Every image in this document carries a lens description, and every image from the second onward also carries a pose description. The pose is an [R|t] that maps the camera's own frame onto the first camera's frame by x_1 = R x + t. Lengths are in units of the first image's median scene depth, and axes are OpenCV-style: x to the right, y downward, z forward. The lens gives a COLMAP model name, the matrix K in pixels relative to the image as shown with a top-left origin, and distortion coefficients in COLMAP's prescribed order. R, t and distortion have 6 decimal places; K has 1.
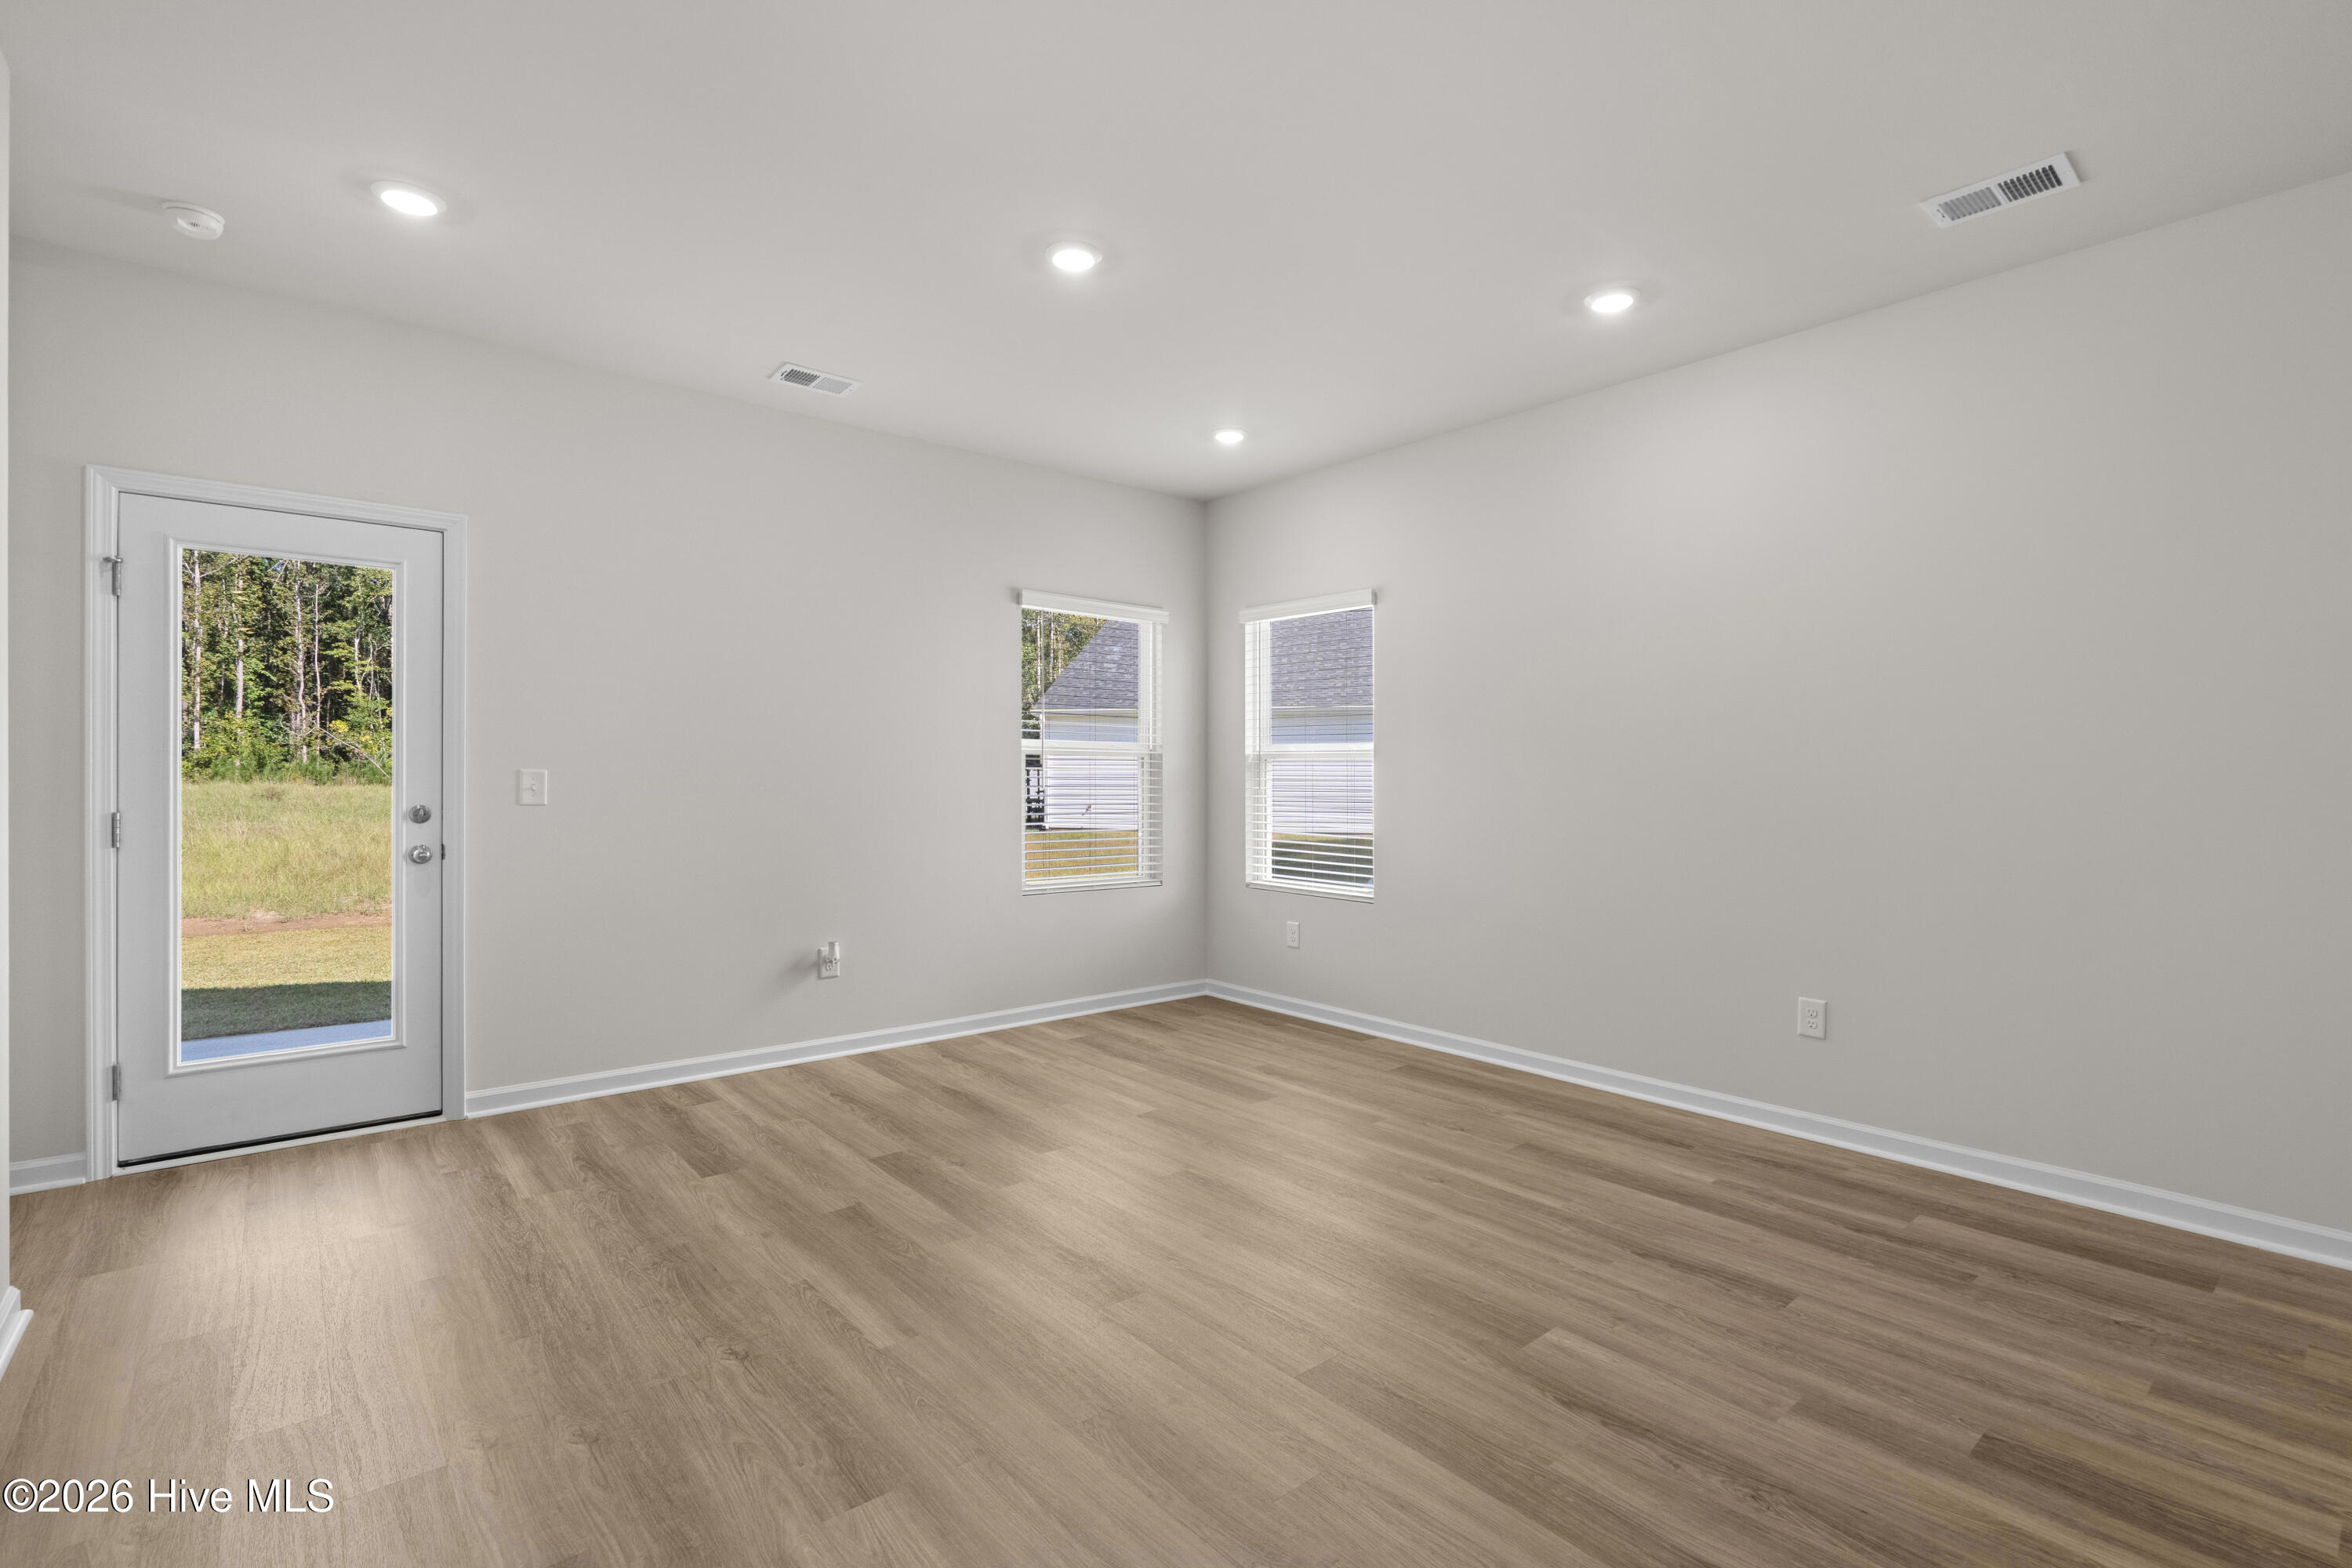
lens RADIAL K [[1075.9, 0, 1194.4], [0, 1075.9, 774.6], [0, 0, 1]] dist [-0.007083, 0.003687]
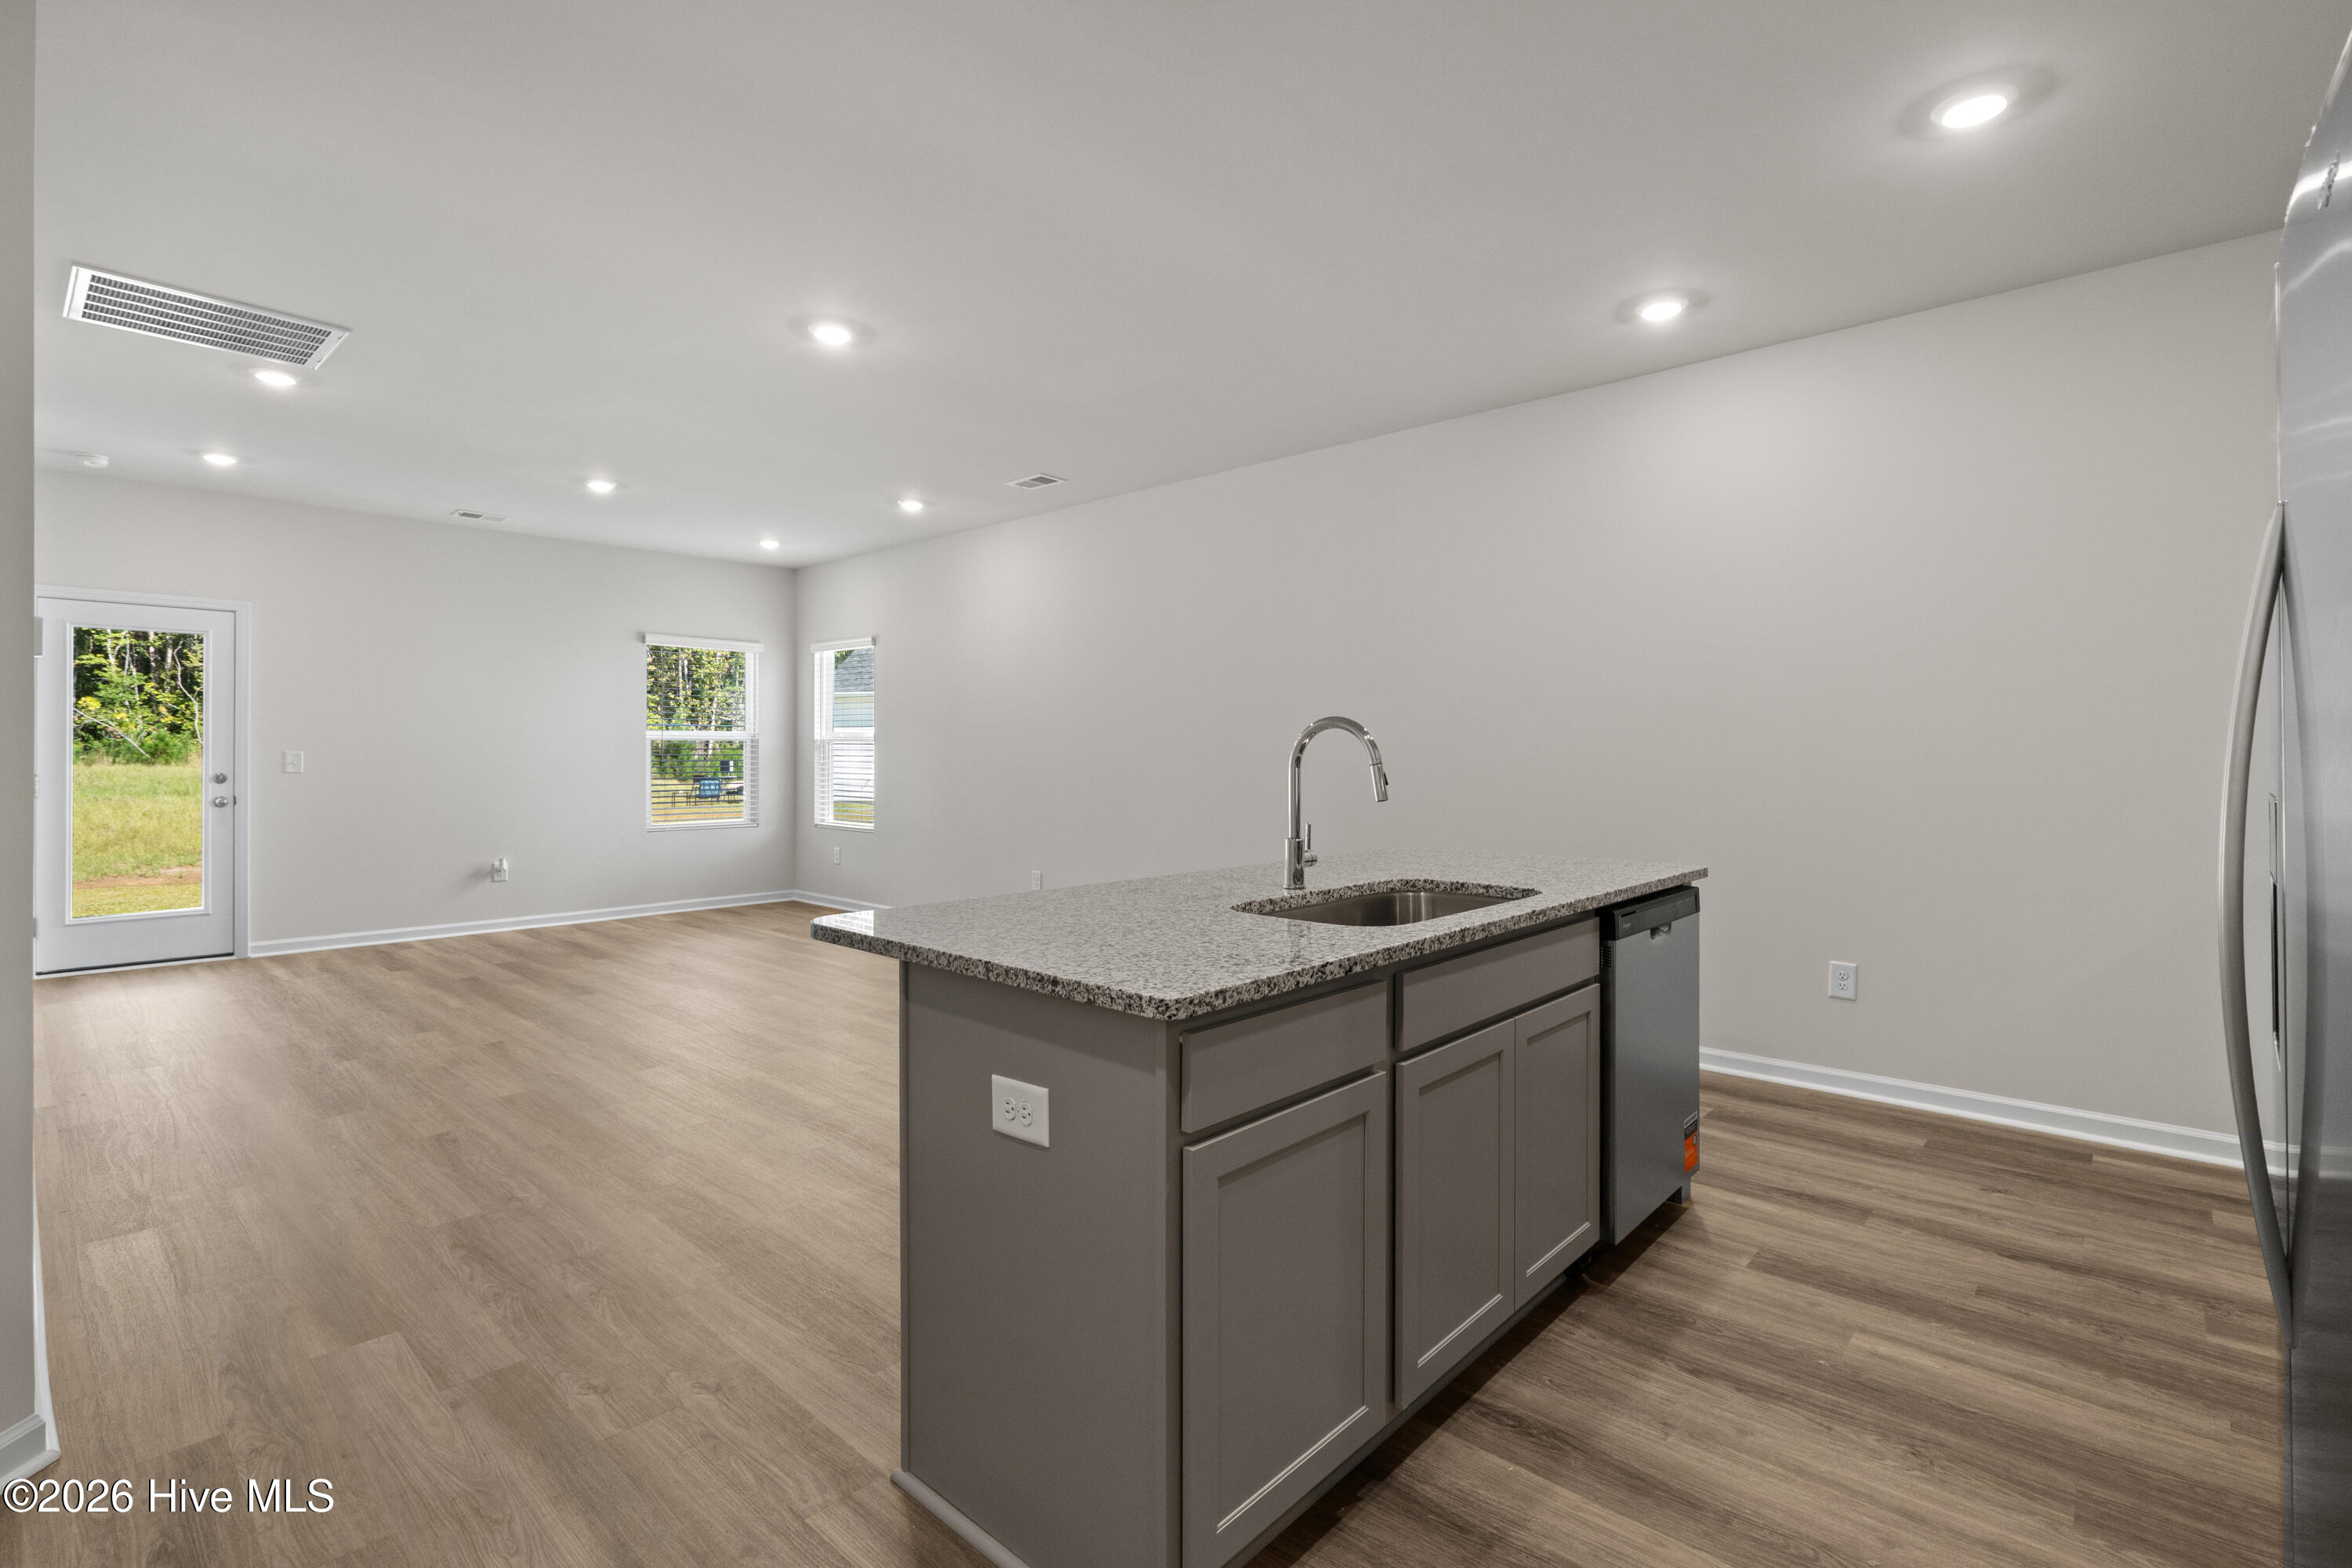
lens RADIAL K [[1075.9, 0, 1190.1], [0, 1075.9, 748.0], [0, 0, 1]] dist [-0.007083, 0.003687]
pose [[0.991390, -0.002895, 0.130912, 0.503122], [0.003165, 0.999993, -0.001851, -0.002967], [-0.130906, 0.002249, 0.991392, -0.768825]]
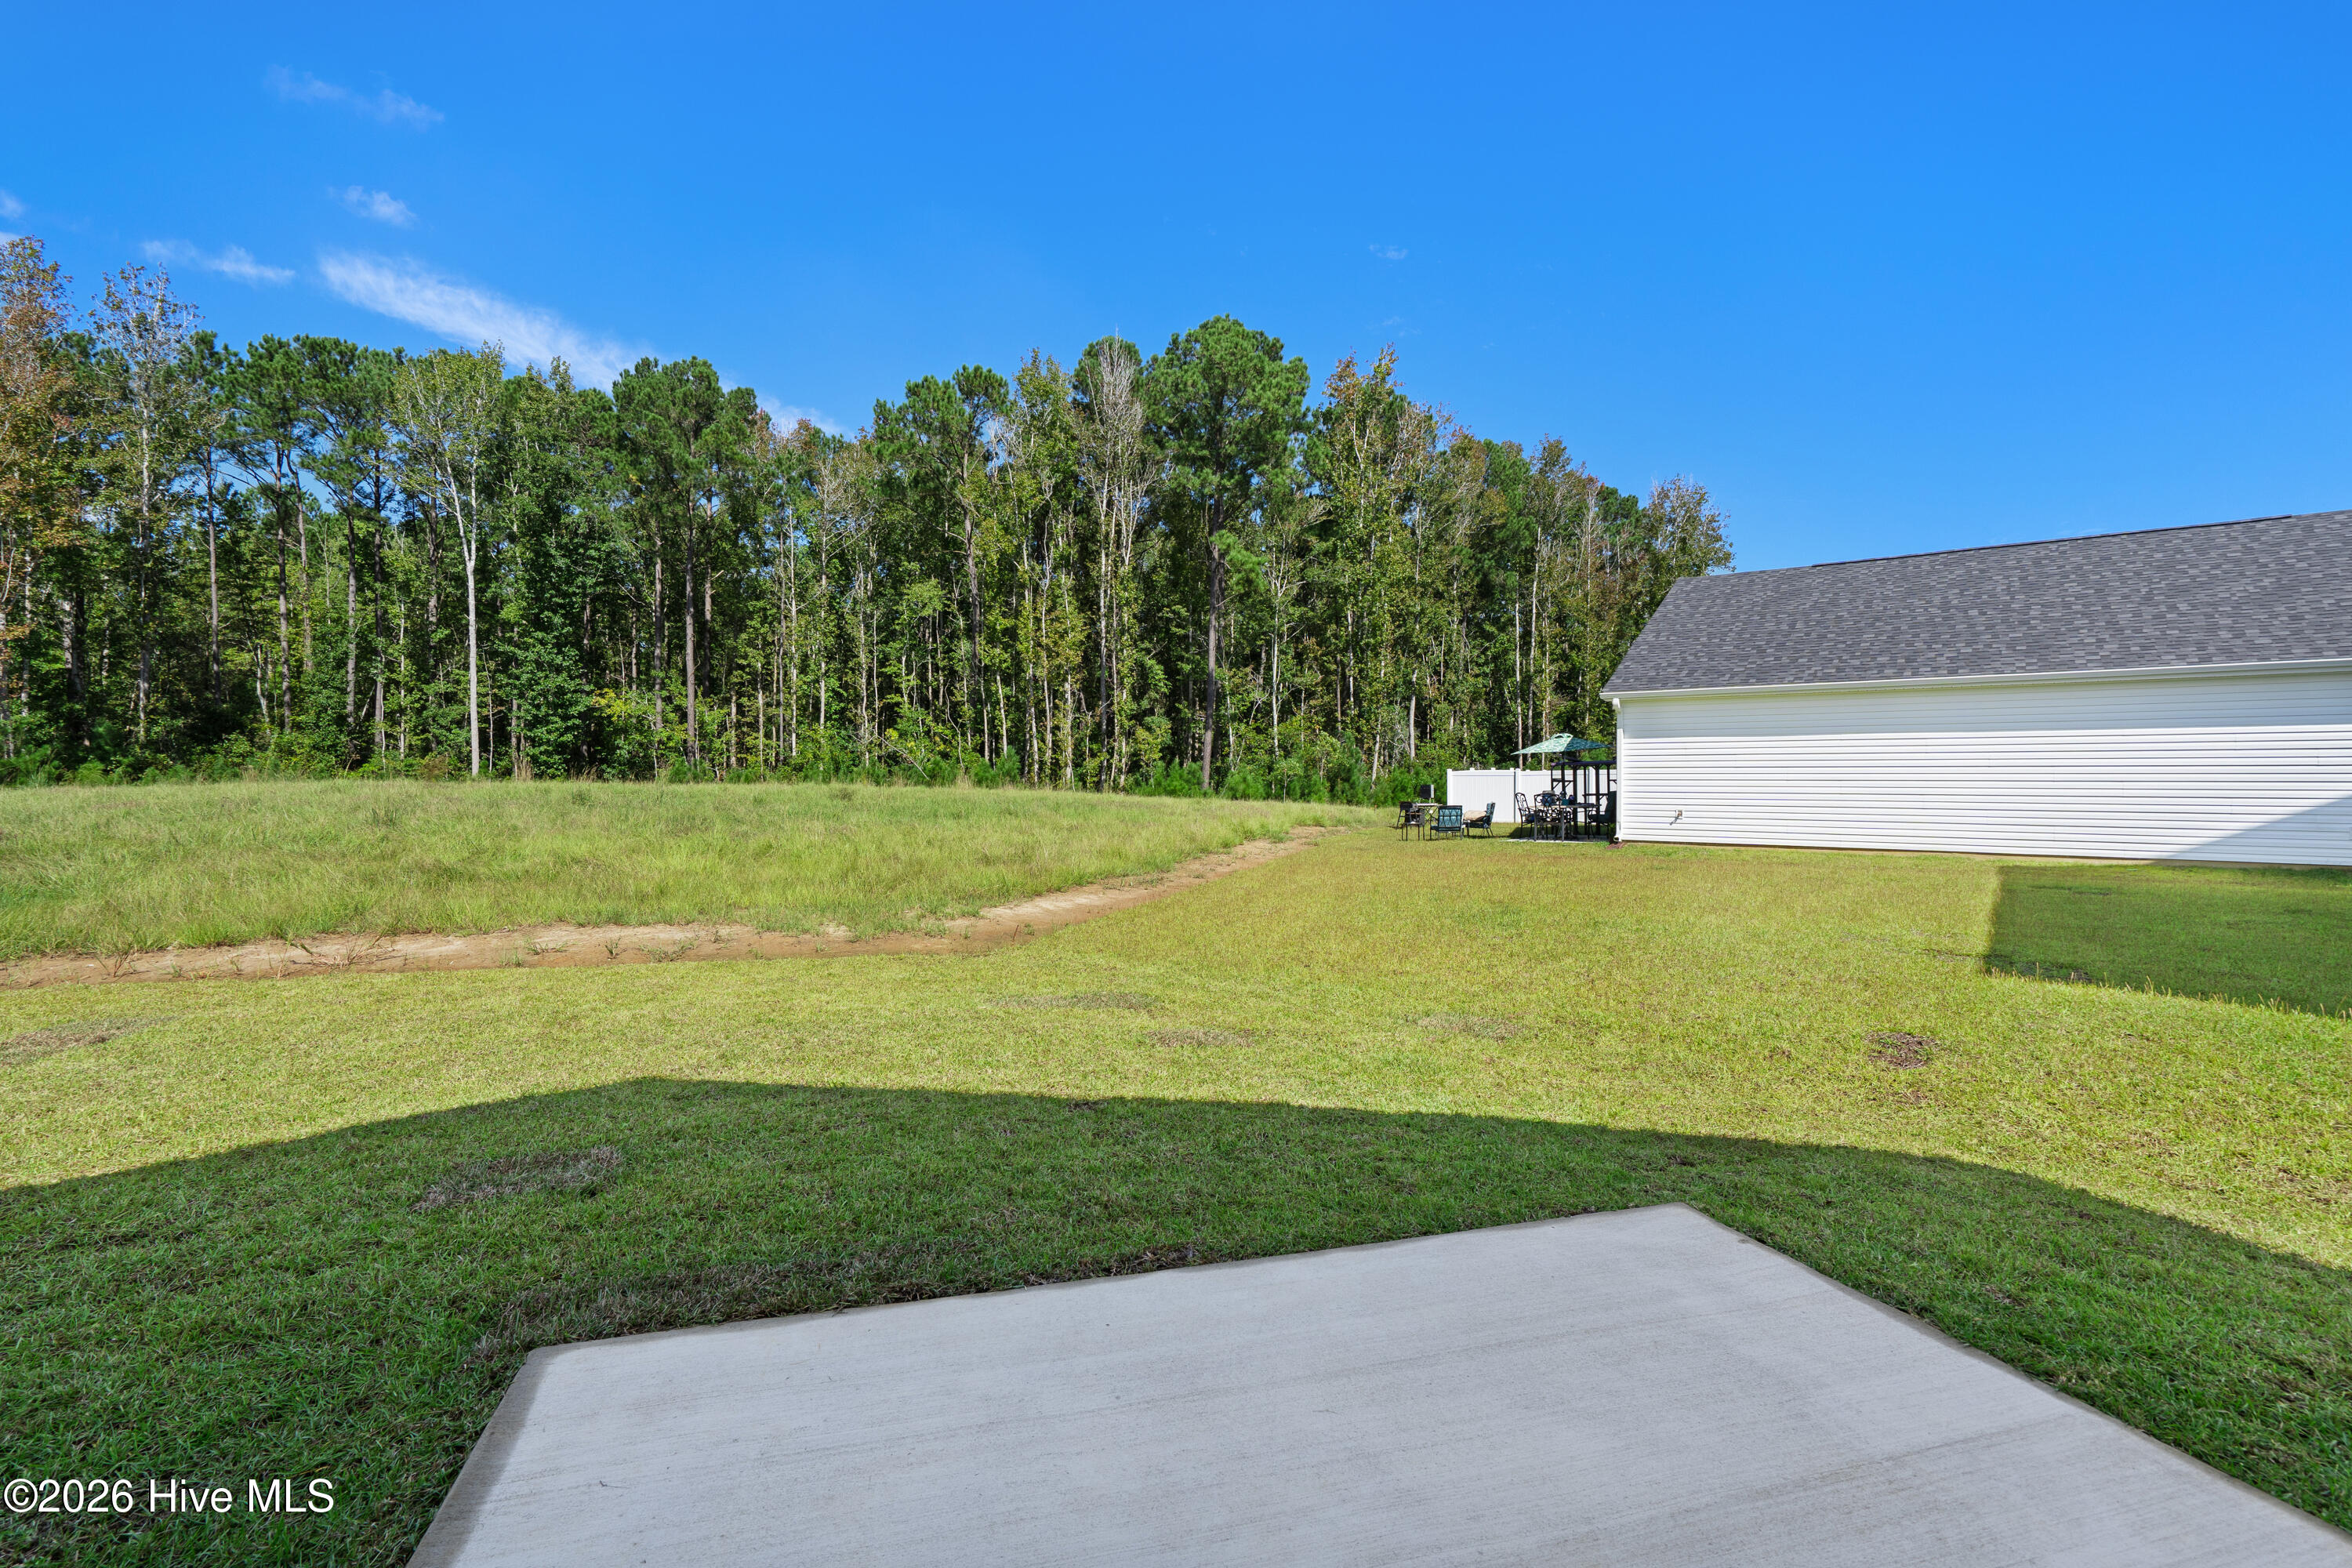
lens RADIAL K [[1075.9, 0, 1183.5], [0, 1075.9, 785.4], [0, 0, 1]] dist [-0.007083, 0.003687]
pose [[0.918817, 0.000314, -0.394683, -0.693781], [0.002901, 0.999967, 0.007547, 0.013256], [0.394673, -0.008080, 0.918786, 0.817131]]
